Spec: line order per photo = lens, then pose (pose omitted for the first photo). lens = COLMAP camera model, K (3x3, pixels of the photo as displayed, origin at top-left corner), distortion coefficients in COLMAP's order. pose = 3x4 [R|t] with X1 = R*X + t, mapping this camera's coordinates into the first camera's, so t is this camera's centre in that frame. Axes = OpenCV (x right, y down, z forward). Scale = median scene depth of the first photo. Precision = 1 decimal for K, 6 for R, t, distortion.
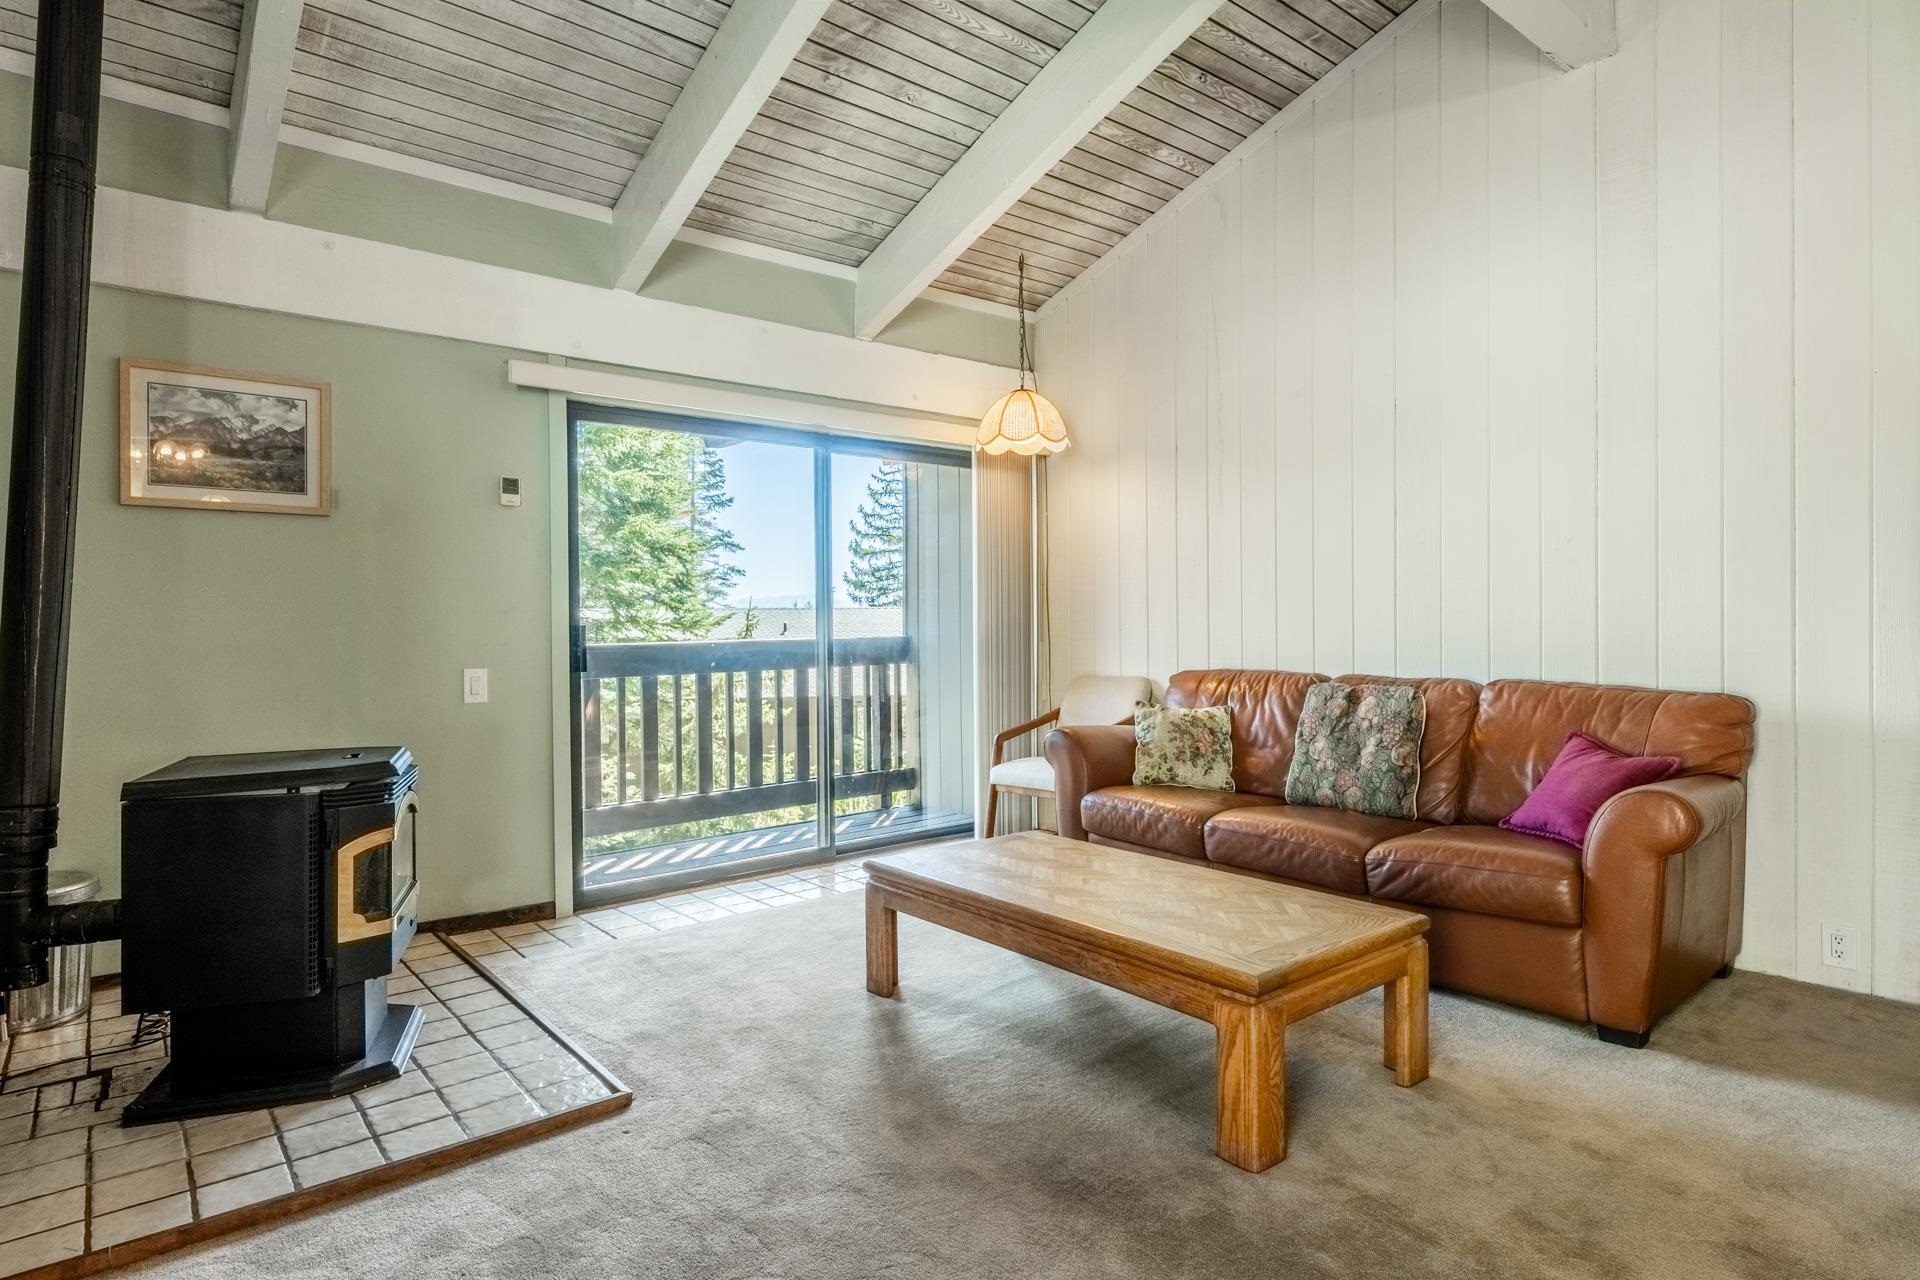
lens RADIAL K [[1036.5, 0, 963.0], [0, 1036.5, 626.1], [0, 0, 1]] dist [-0.001741, -0.000252]
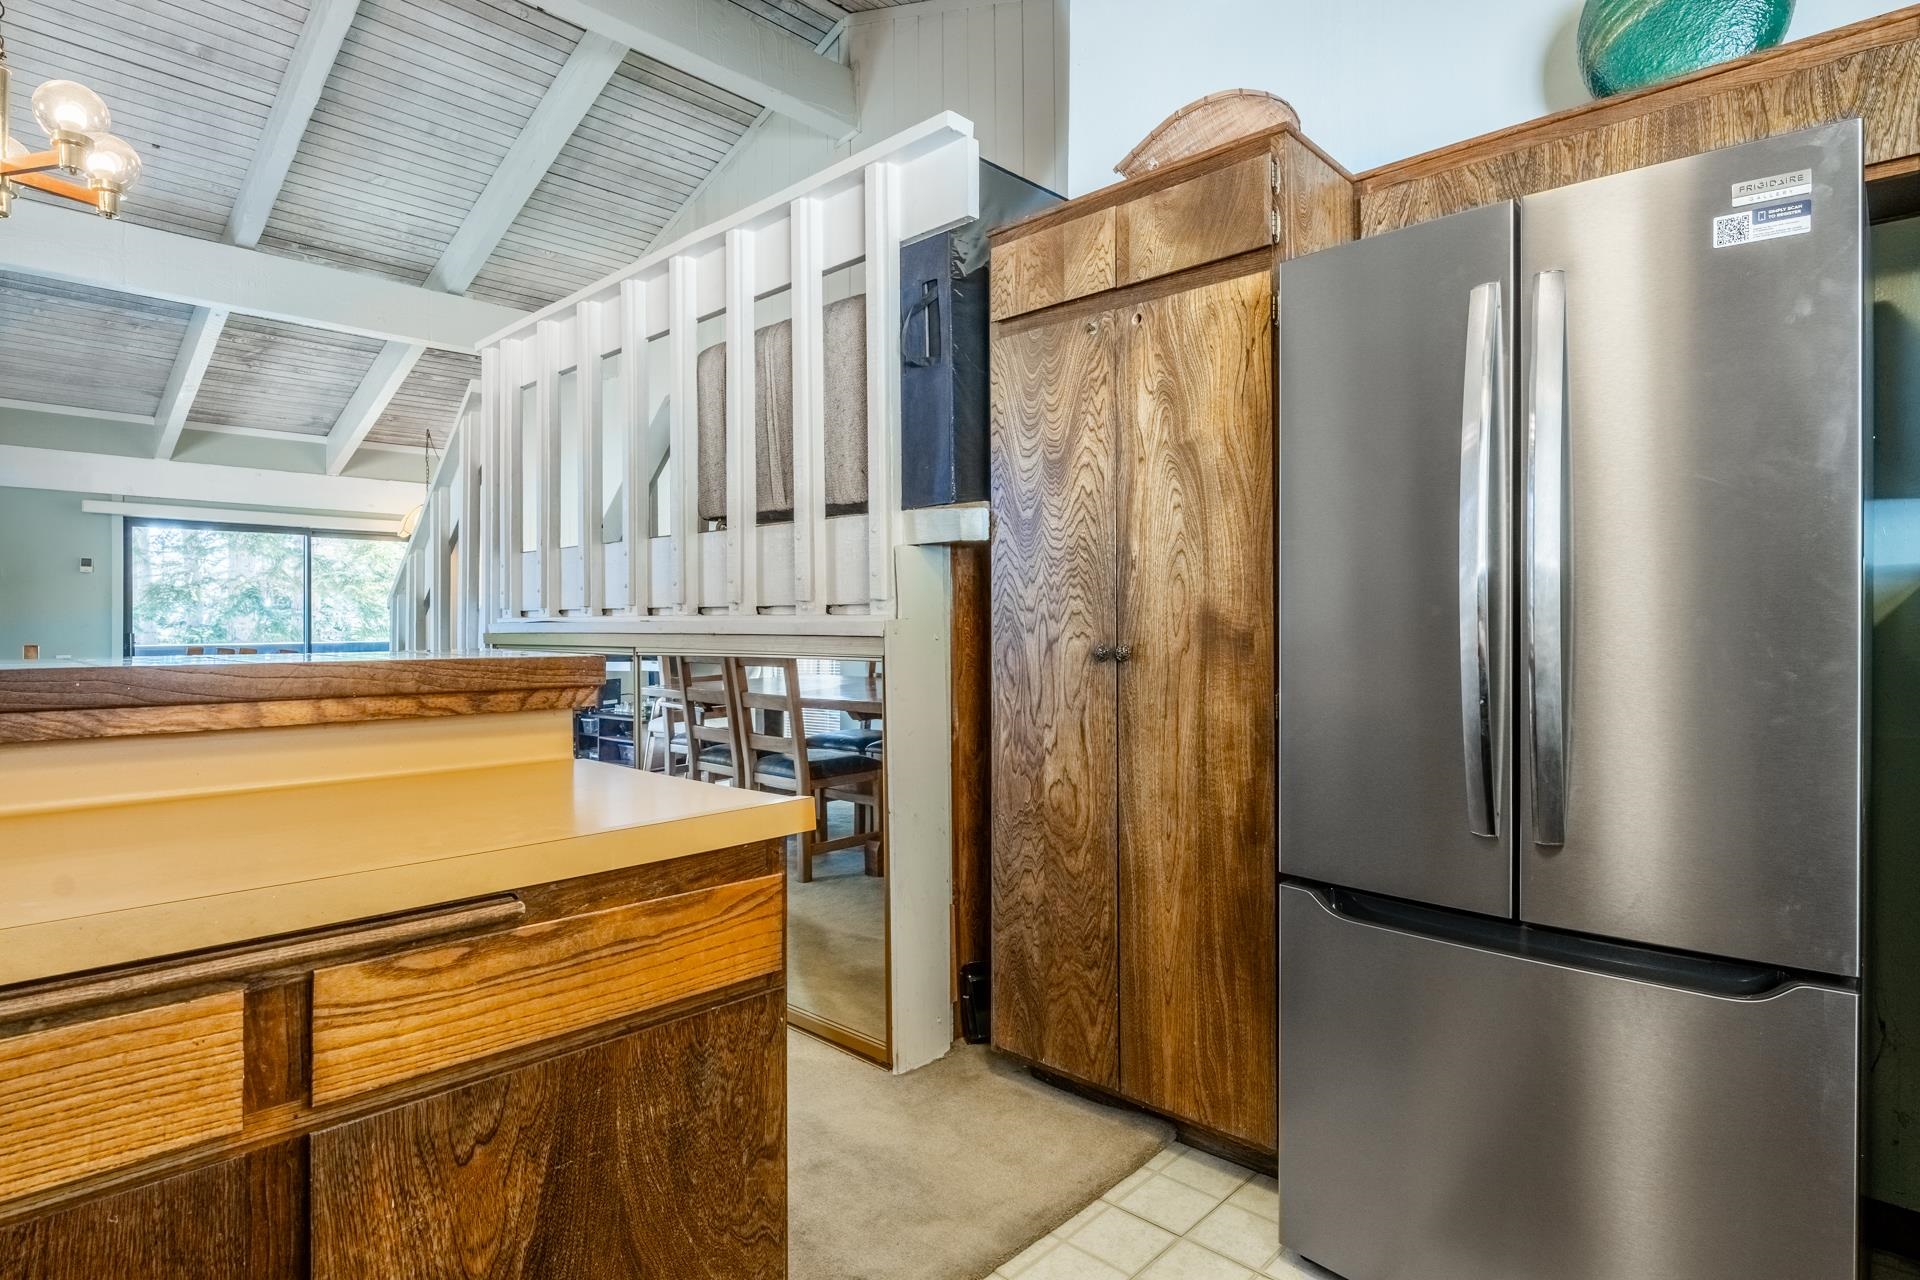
lens RADIAL K [[1021.7, 0, 950.7], [0, 1021.7, 621.4], [0, 0, 1]] dist [0.000790, -0.000248]
pose [[0.994804, 0.007023, 0.101565, 0.958616], [-0.005486, 0.999866, -0.015401, -0.002860], [-0.101659, 0.014763, 0.994710, -1.049427]]
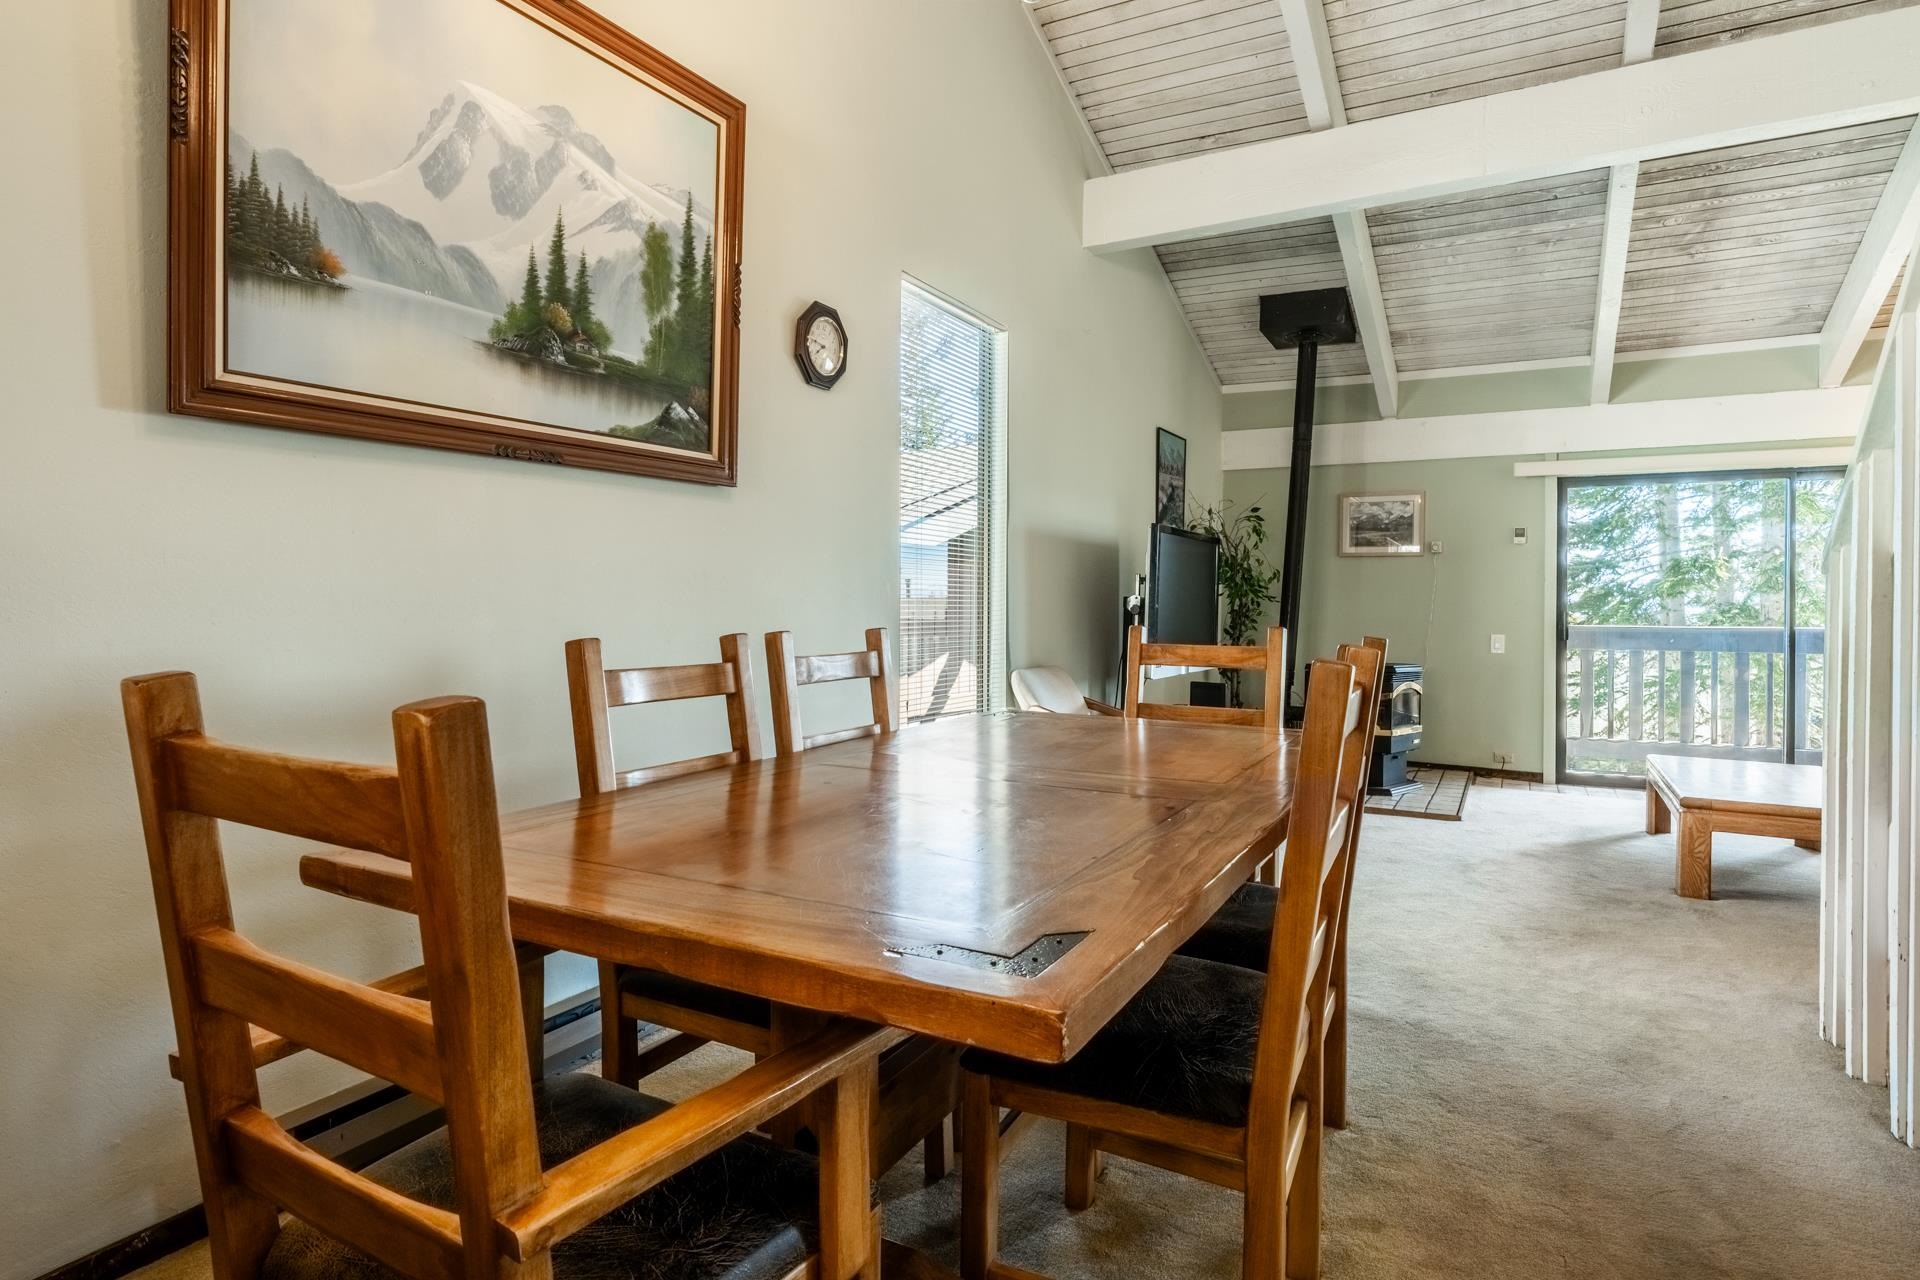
lens RADIAL K [[1009.5, 0, 965.1], [0, 1009.5, 602.3], [0, 0, 1]] dist [-0.001726, -0.001683]
pose [[0.355872, 0.010429, -0.934476, 0.808205], [-0.018275, 0.999824, 0.004199, -0.005596], [0.934356, 0.015583, 0.356000, -0.480752]]
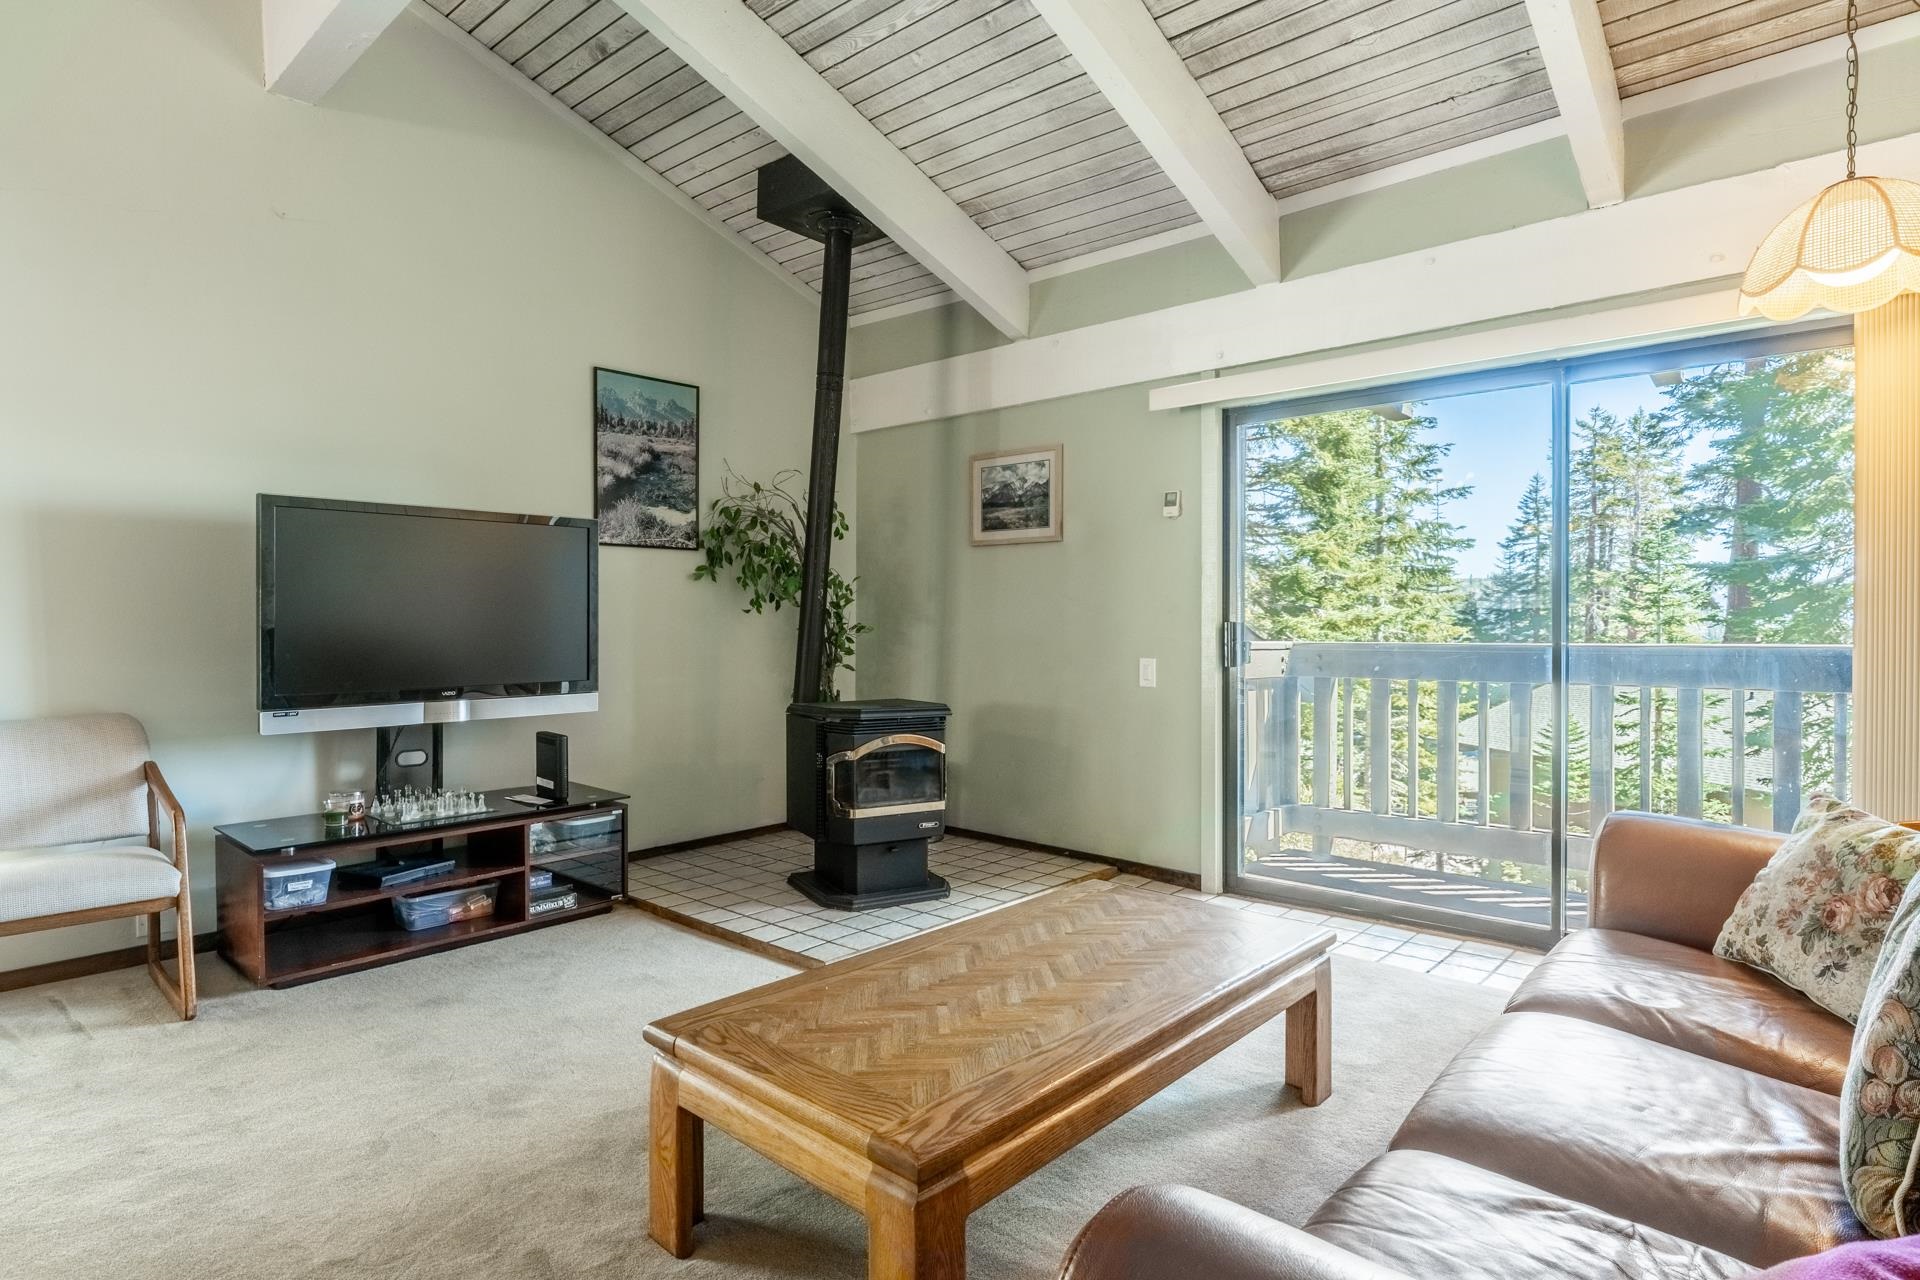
lens RADIAL K [[1022.8, 0, 969.5], [0, 1022.8, 638.4], [0, 0, 1]] dist [-0.004538, -0.001718]
pose [[0.148556, 0.025872, -0.988565, 0.619893], [-0.004381, 0.999665, 0.025505, -0.009790], [0.988894, 0.000542, 0.148620, 0.591406]]
